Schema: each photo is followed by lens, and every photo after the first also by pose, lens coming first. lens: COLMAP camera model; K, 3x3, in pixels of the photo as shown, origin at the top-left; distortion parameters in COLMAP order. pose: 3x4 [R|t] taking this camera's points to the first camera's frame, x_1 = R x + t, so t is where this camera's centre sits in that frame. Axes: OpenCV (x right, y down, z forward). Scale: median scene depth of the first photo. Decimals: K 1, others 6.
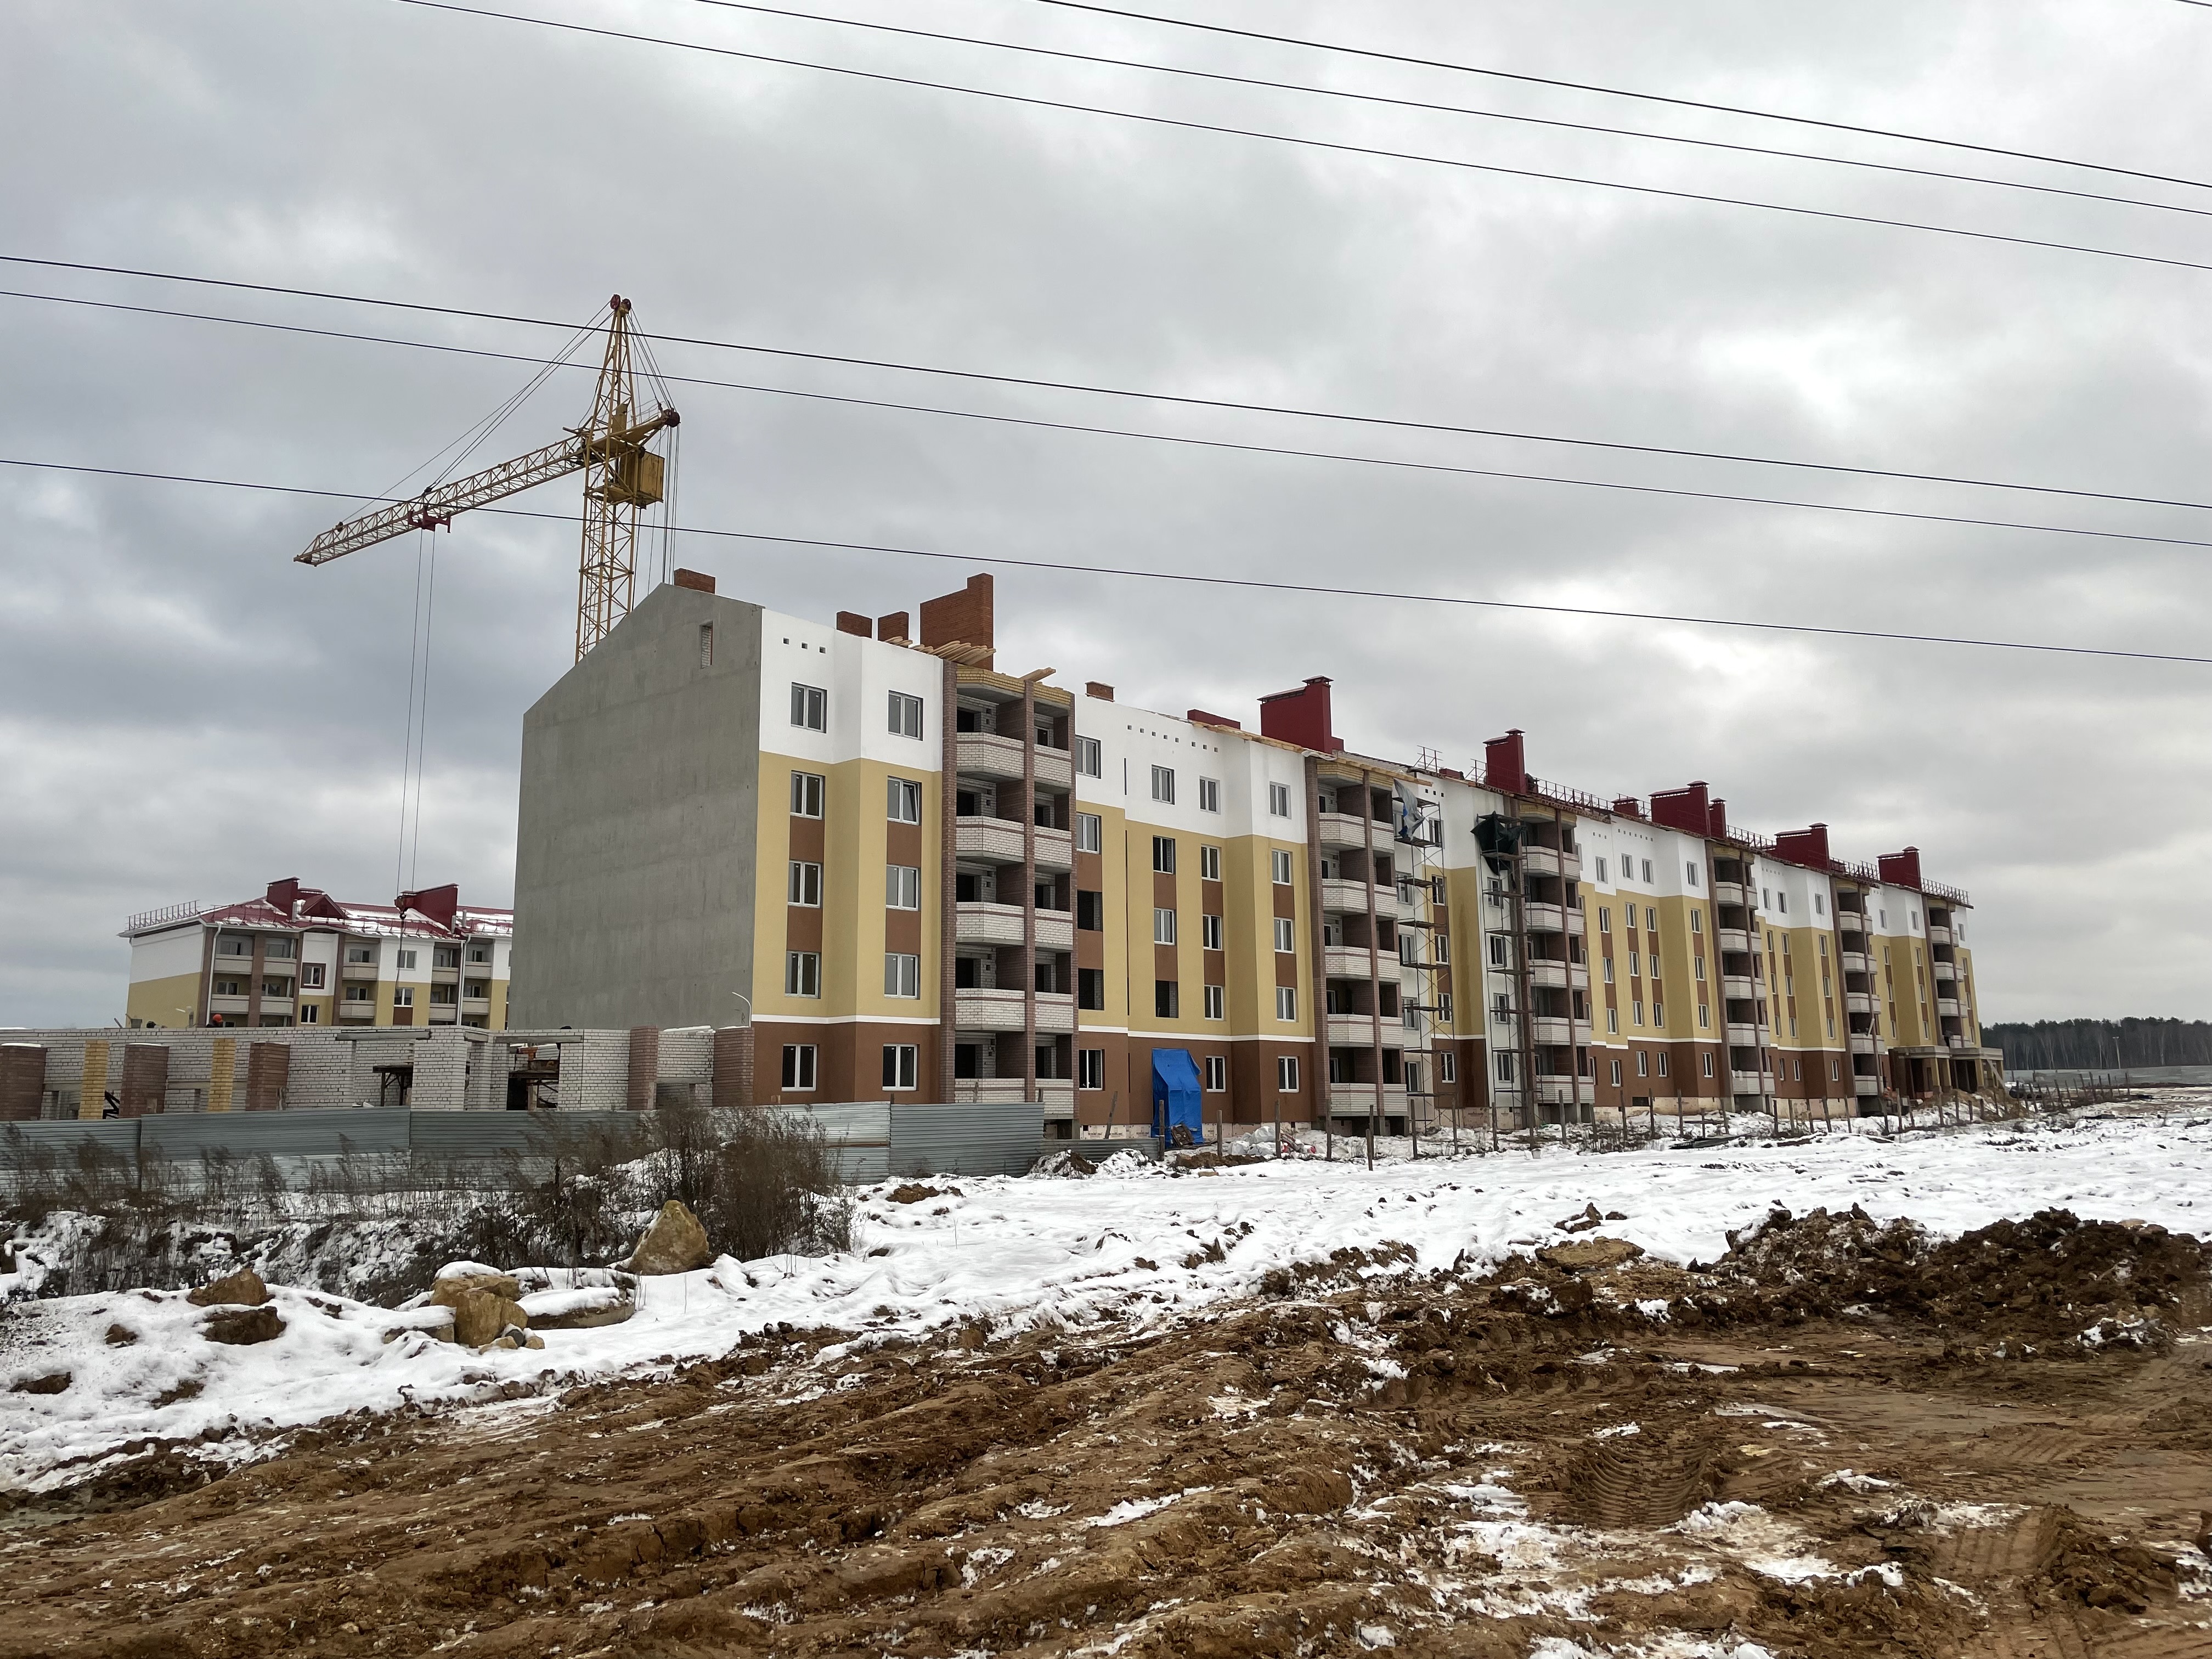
lens RADIAL K [[1651.0, 0, 1107.7], [0, 1651.0, 818.3], [0, 0, 1]] dist [0.100511, -0.145549]
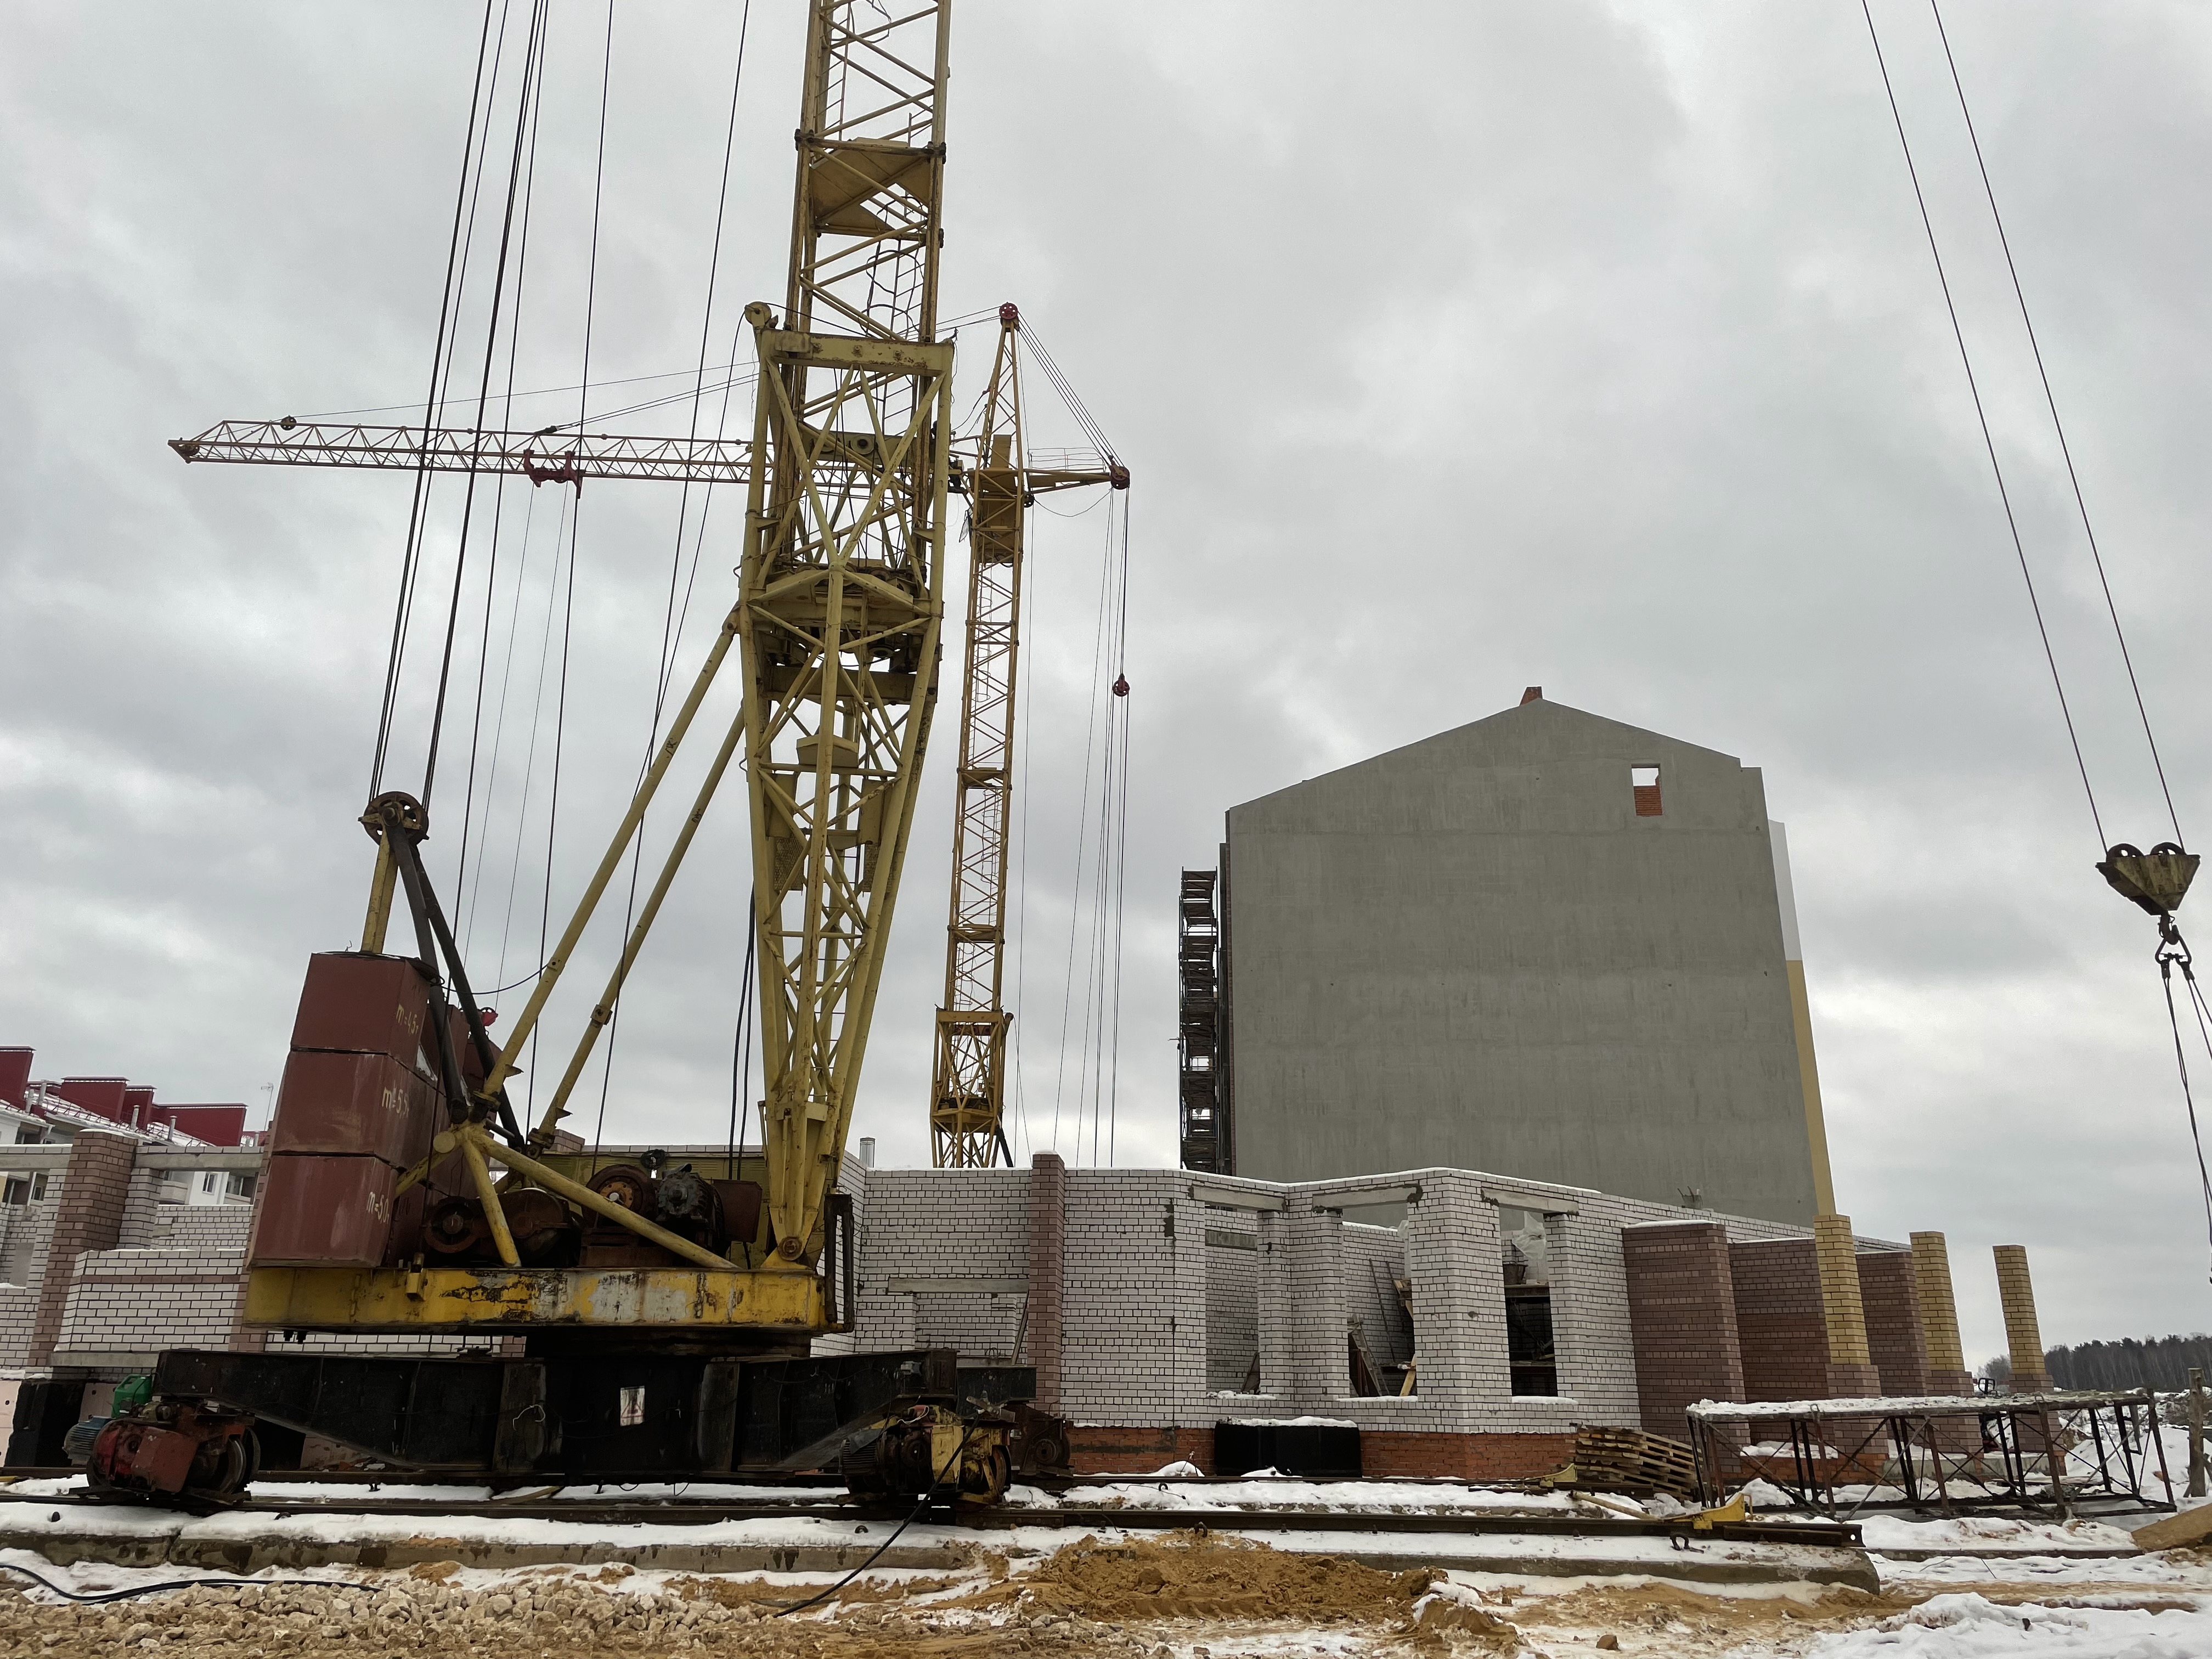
lens RADIAL K [[1651.0, 0, 1107.7], [0, 1651.0, 818.3], [0, 0, 1]] dist [0.100511, -0.145549]
pose [[0.783722, 0.223655, 0.579446, -0.655173], [-0.128790, 0.971159, -0.200656, 0.077620], [-0.607612, 0.082632, 0.789924, 0.360894]]
